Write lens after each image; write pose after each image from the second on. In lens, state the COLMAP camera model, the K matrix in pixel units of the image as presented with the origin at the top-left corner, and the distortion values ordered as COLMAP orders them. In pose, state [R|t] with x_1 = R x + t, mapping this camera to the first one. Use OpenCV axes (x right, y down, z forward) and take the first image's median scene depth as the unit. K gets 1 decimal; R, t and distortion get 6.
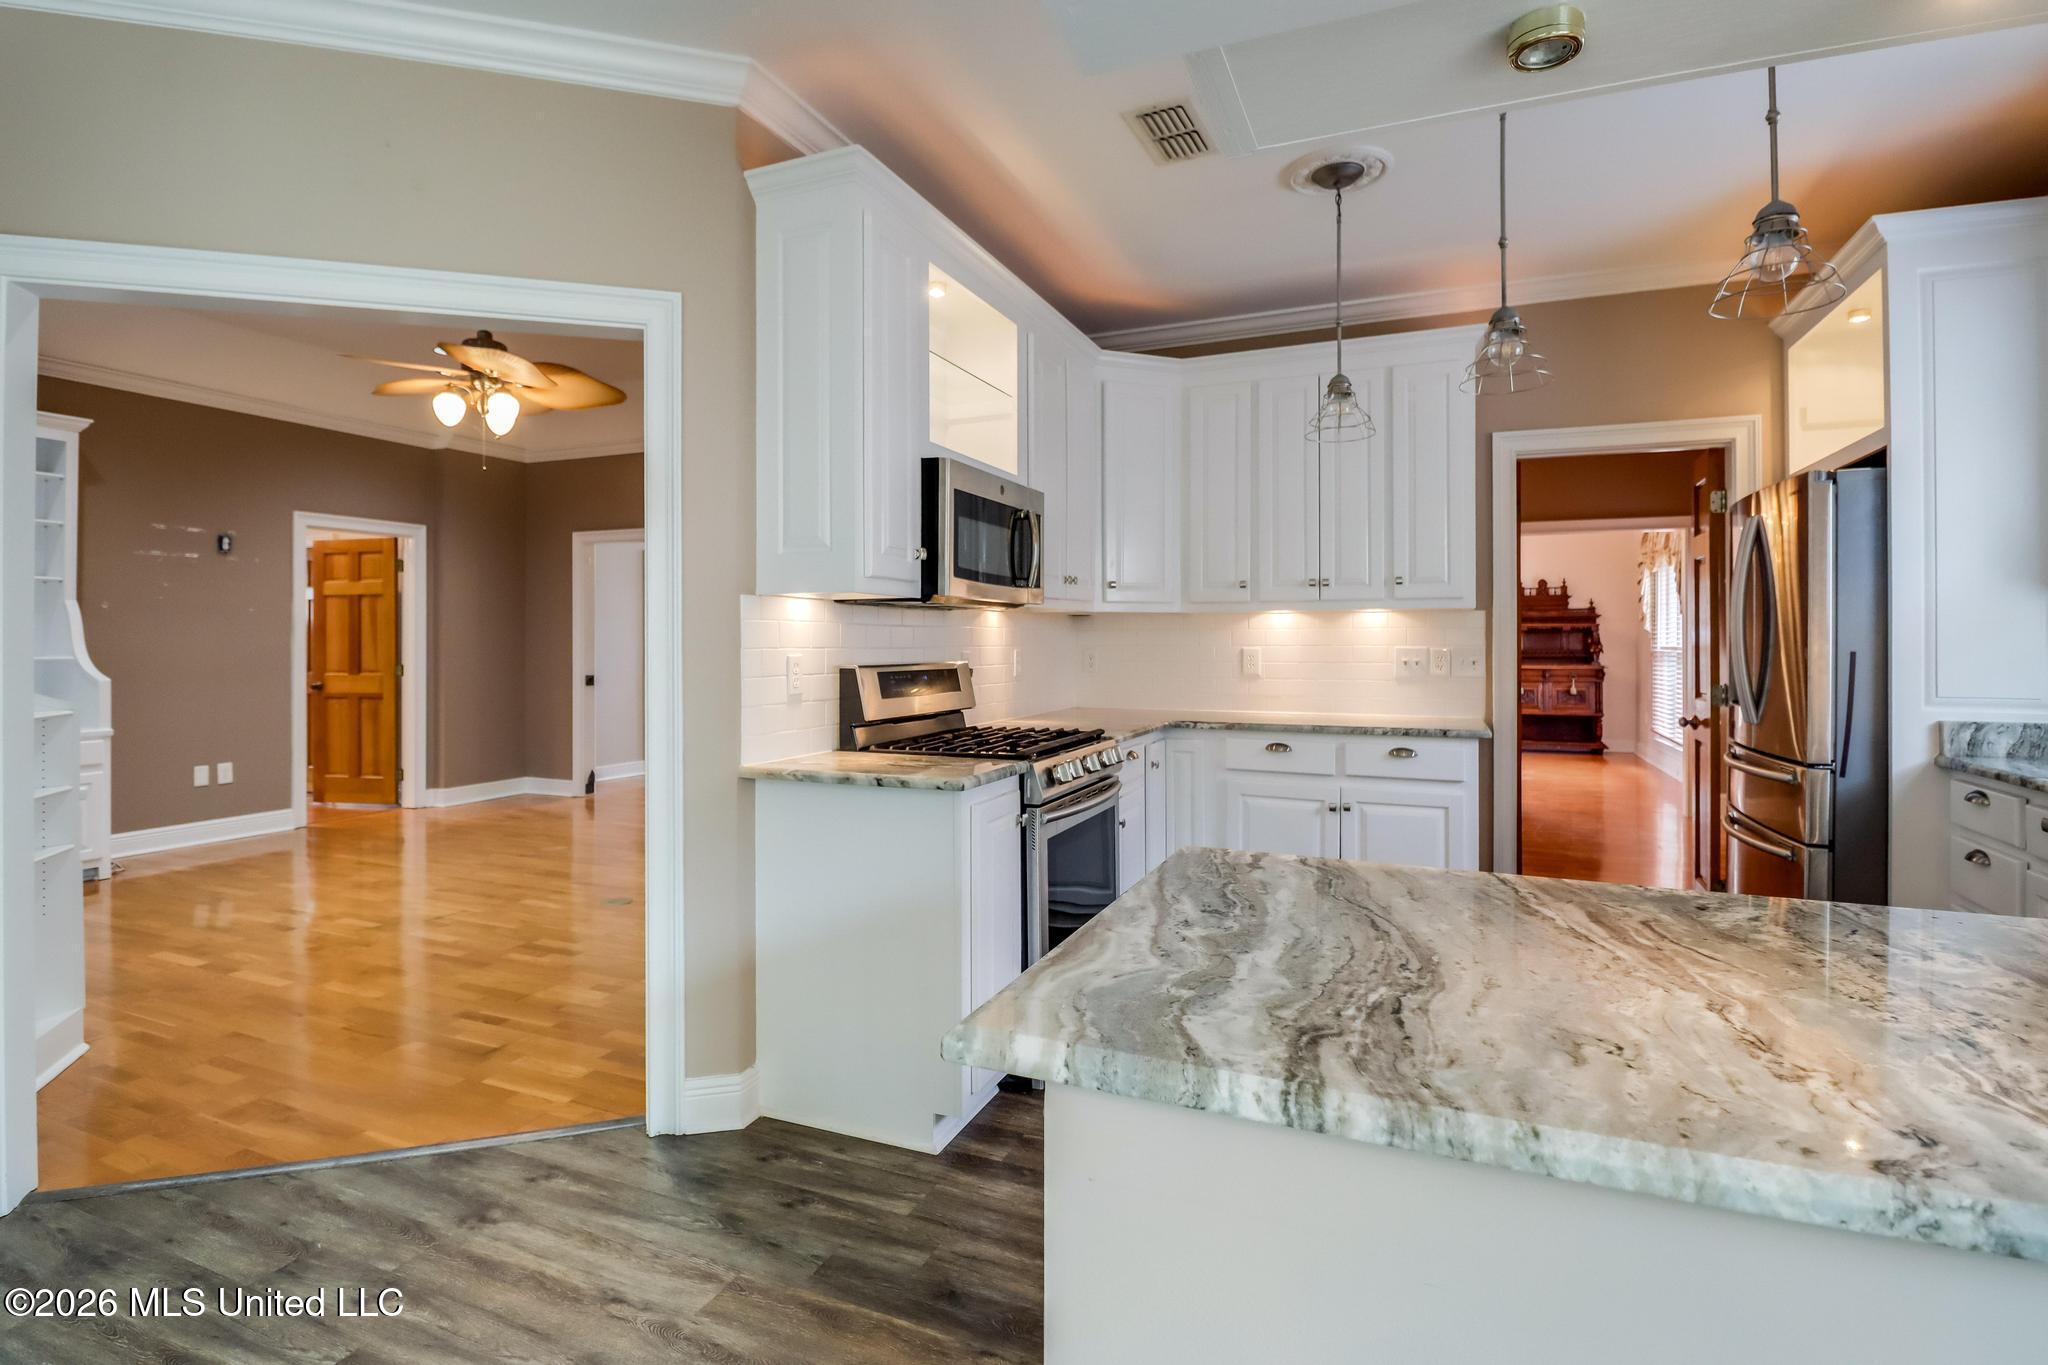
lens RADIAL K [[963.9, 0, 1030.3], [0, 963.9, 637.9], [0, 0, 1]] dist [-0.030321, 0.000057]
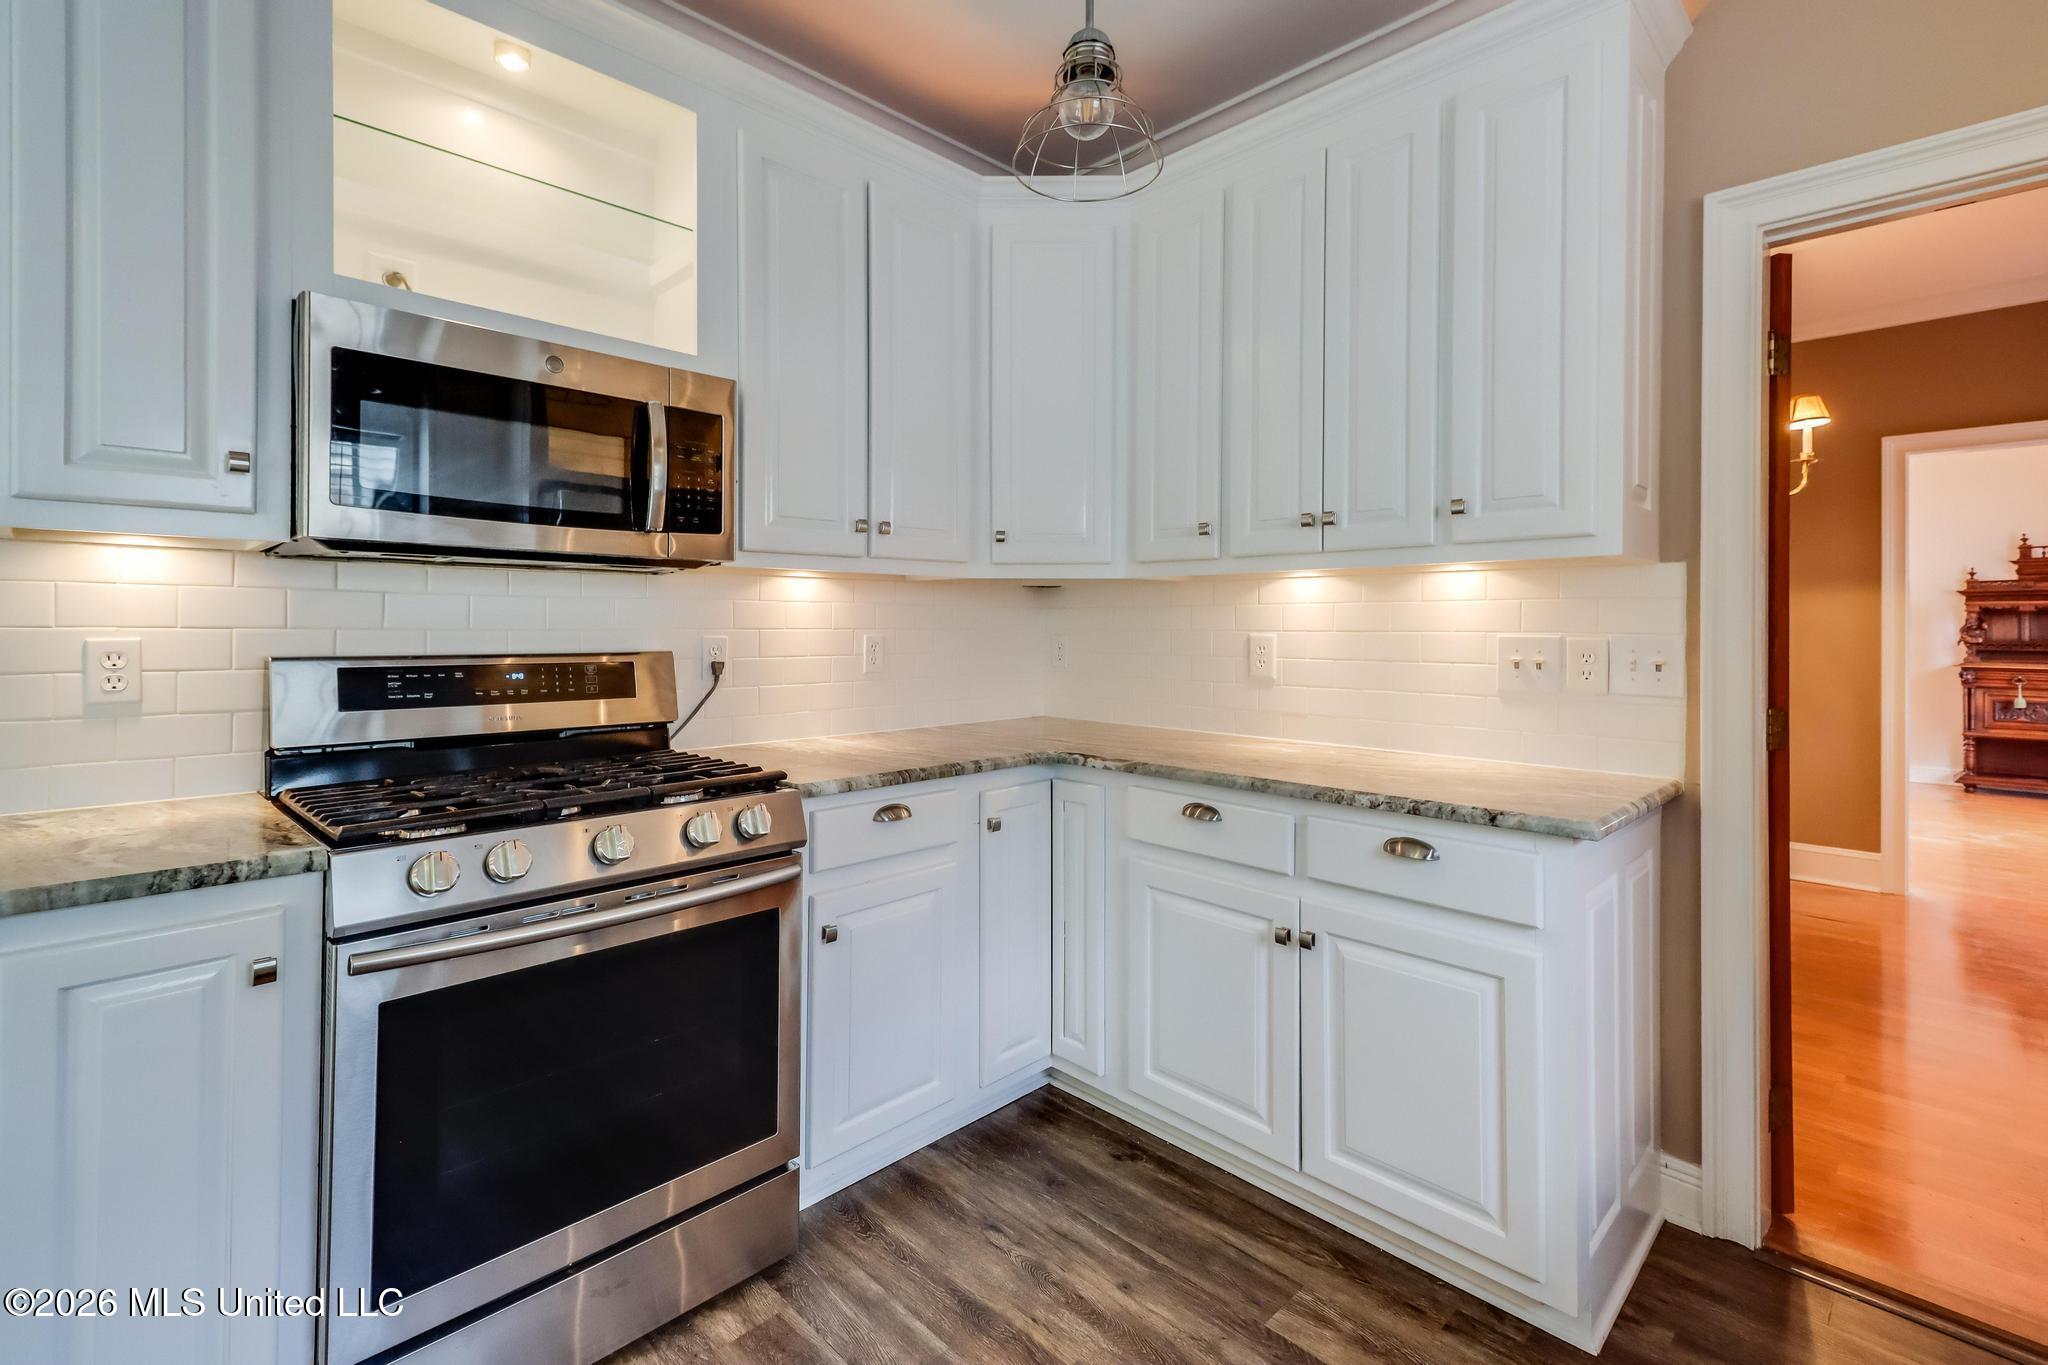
lens RADIAL K [[936.6, 0, 1023.6], [0, 936.6, 620.3], [0, 0, 1]] dist [0.003162, 0.000243]
pose [[0.926939, -0.000348, -0.375212, 0.356580], [-0.001041, 0.999993, -0.003501, 0.003974], [0.375211, 0.003636, 0.926932, 0.442808]]
